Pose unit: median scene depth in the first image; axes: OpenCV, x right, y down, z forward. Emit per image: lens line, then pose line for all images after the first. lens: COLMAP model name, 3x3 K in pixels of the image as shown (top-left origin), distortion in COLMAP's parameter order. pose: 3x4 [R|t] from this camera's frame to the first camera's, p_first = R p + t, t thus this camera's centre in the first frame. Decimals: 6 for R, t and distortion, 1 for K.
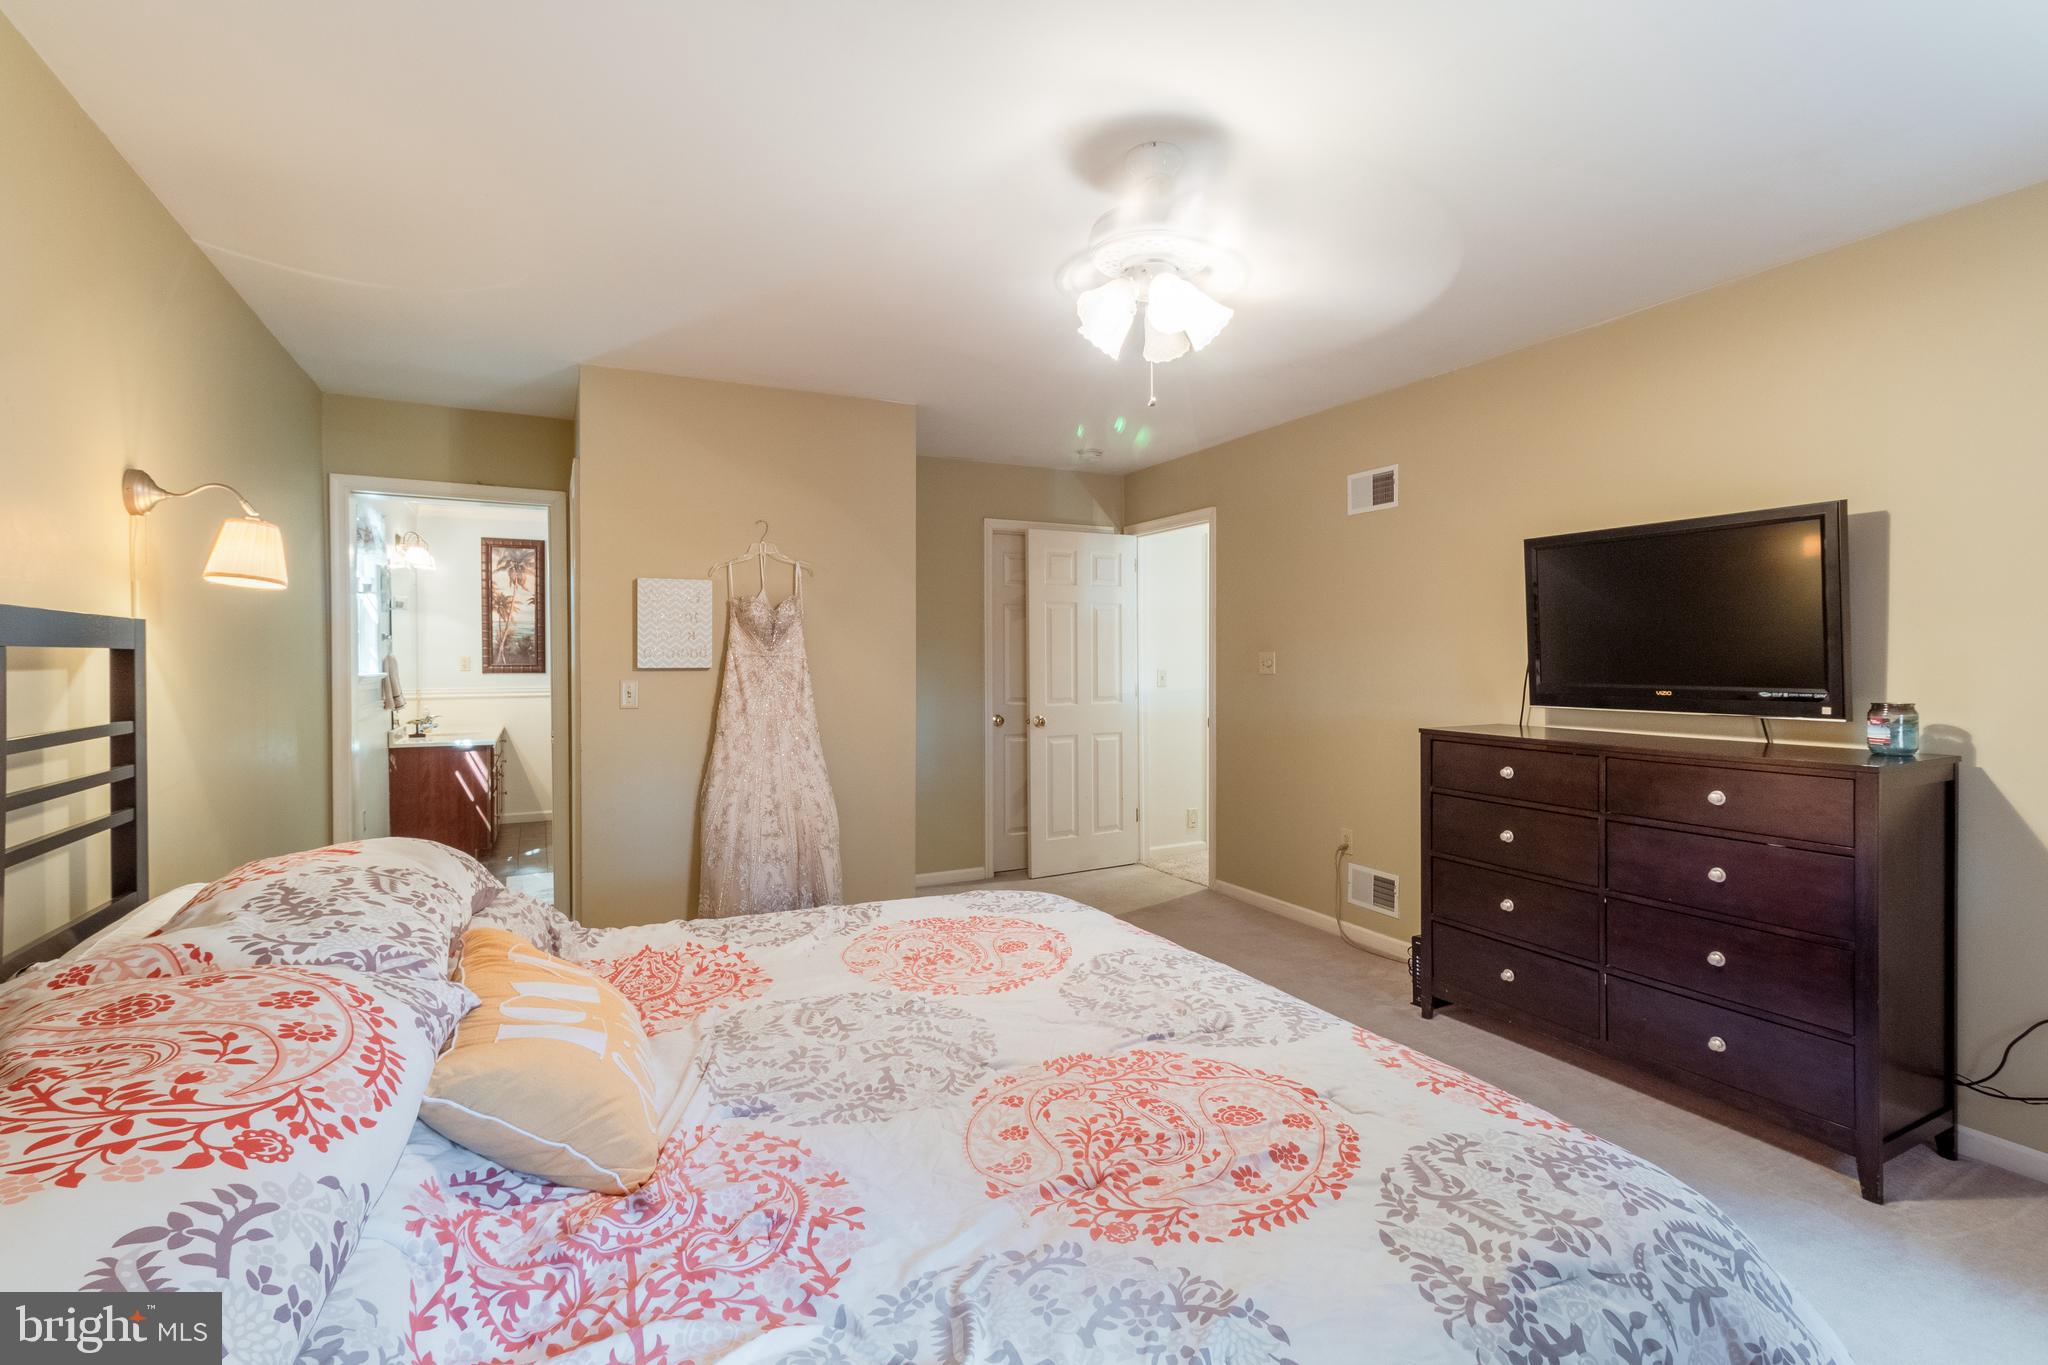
lens RADIAL K [[950.9, 0, 1017.2], [0, 950.9, 672.5], [0, 0, 1]] dist [-0.001403, -0.000111]
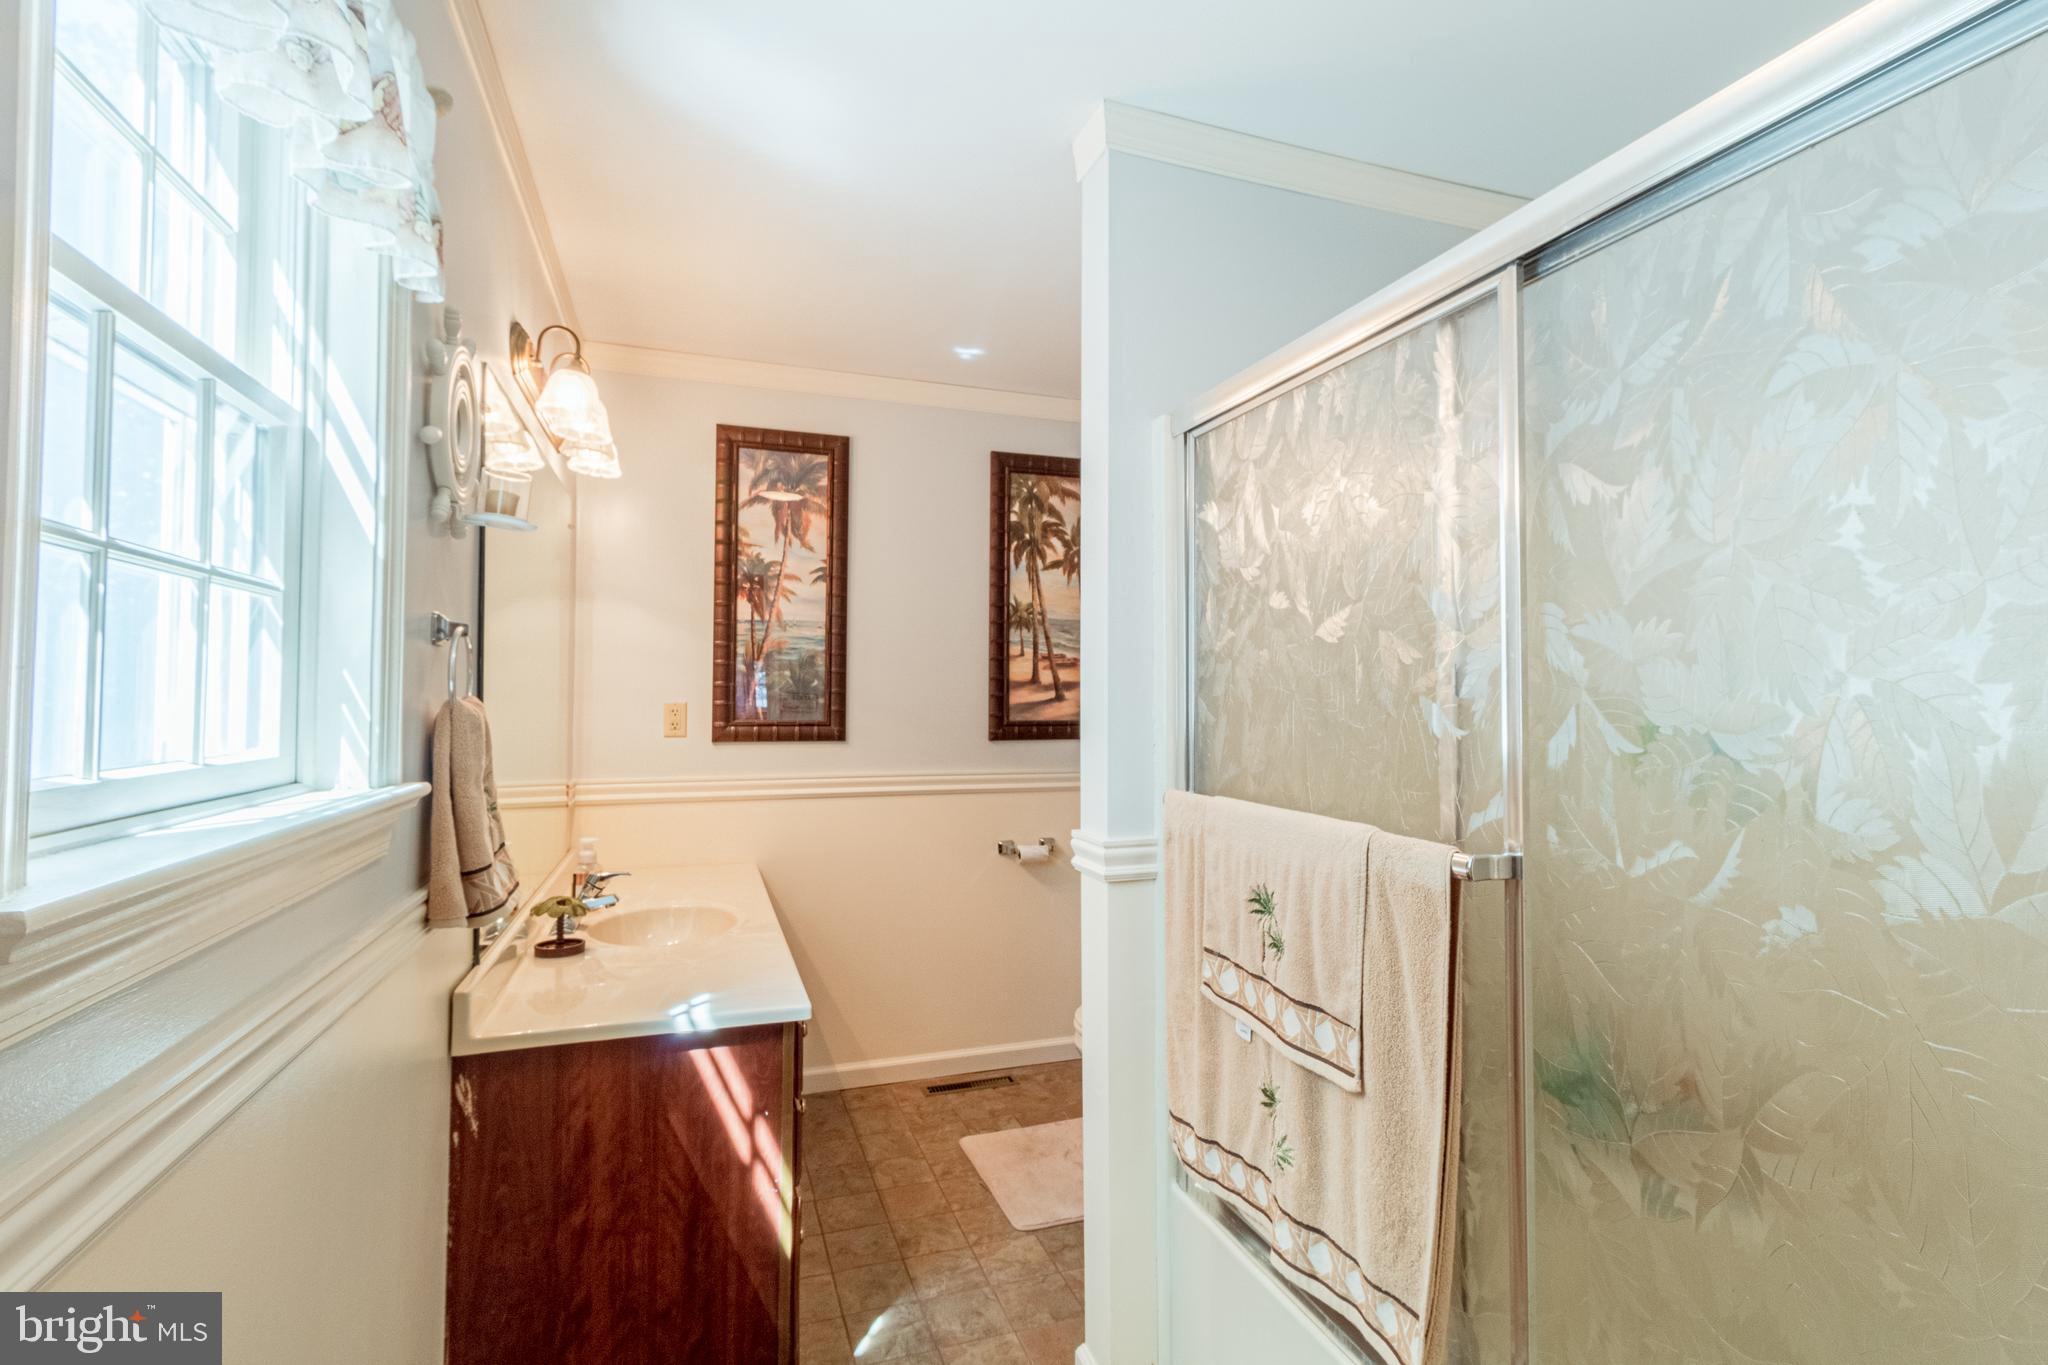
lens RADIAL K [[950.9, 0, 1017.2], [0, 950.9, 672.5], [0, 0, 1]] dist [-0.001403, -0.000111]
pose [[0.991266, 0.002004, -0.131860, -0.371742], [-0.007459, 0.999136, -0.040891, -0.013951], [0.131664, 0.041518, 0.990425, 0.596080]]
